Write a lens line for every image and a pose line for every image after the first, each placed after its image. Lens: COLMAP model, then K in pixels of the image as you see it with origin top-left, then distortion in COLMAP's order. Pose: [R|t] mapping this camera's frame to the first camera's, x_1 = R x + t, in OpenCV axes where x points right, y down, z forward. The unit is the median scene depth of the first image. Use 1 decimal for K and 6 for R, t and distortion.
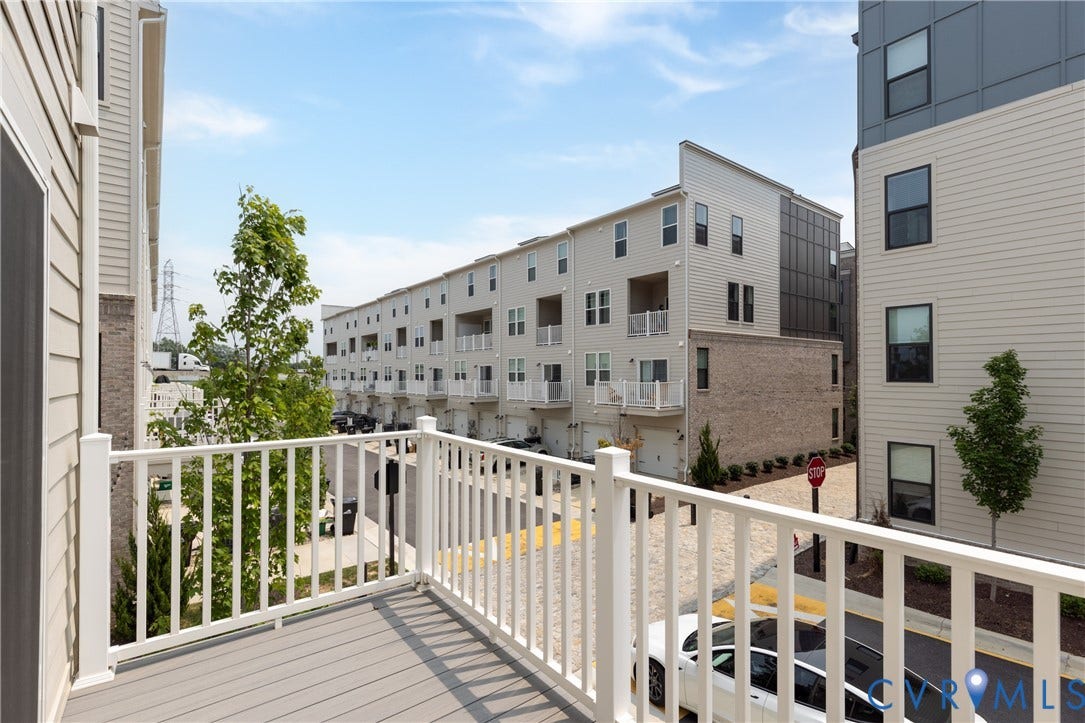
lens RADIAL K [[496.7, 0, 546.6], [0, 496.7, 368.9], [0, 0, 1]] dist [-0.000082, -0.000181]
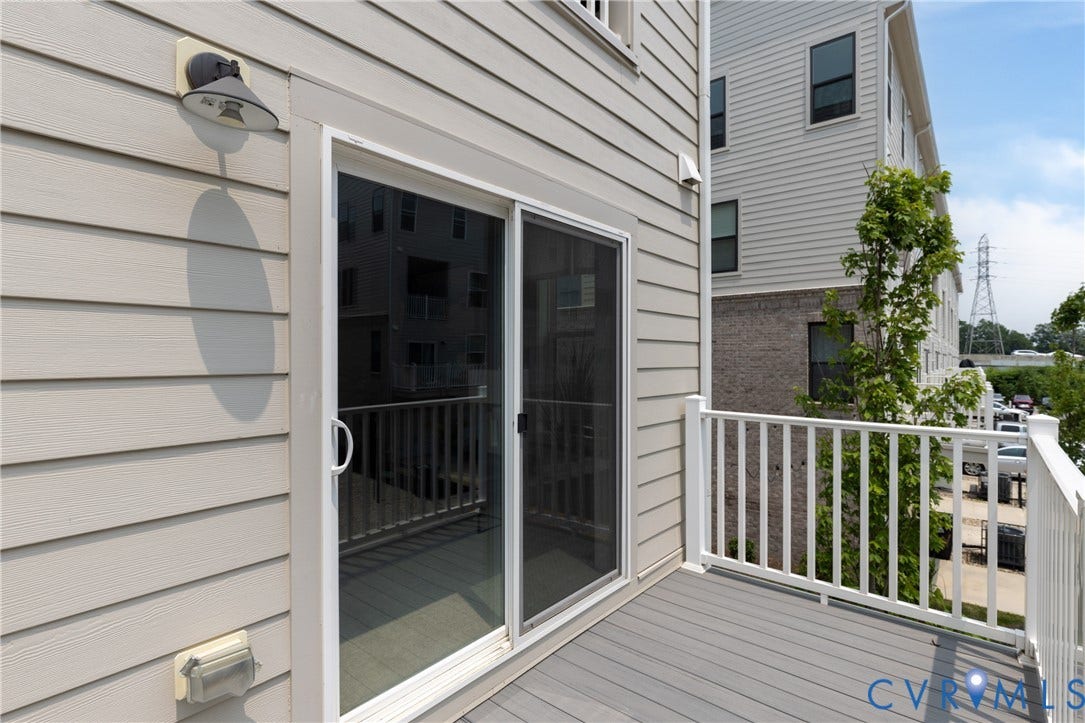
lens RADIAL K [[517.0, 0, 550.4], [0, 517.0, 360.4], [0, 0, 1]] dist [-0.000570, 0.000051]
pose [[0.218780, 0.009537, -0.975728, 0.249941], [0.004778, 0.999930, 0.010845, 0.007673], [0.975762, -0.007035, 0.218719, 0.157771]]
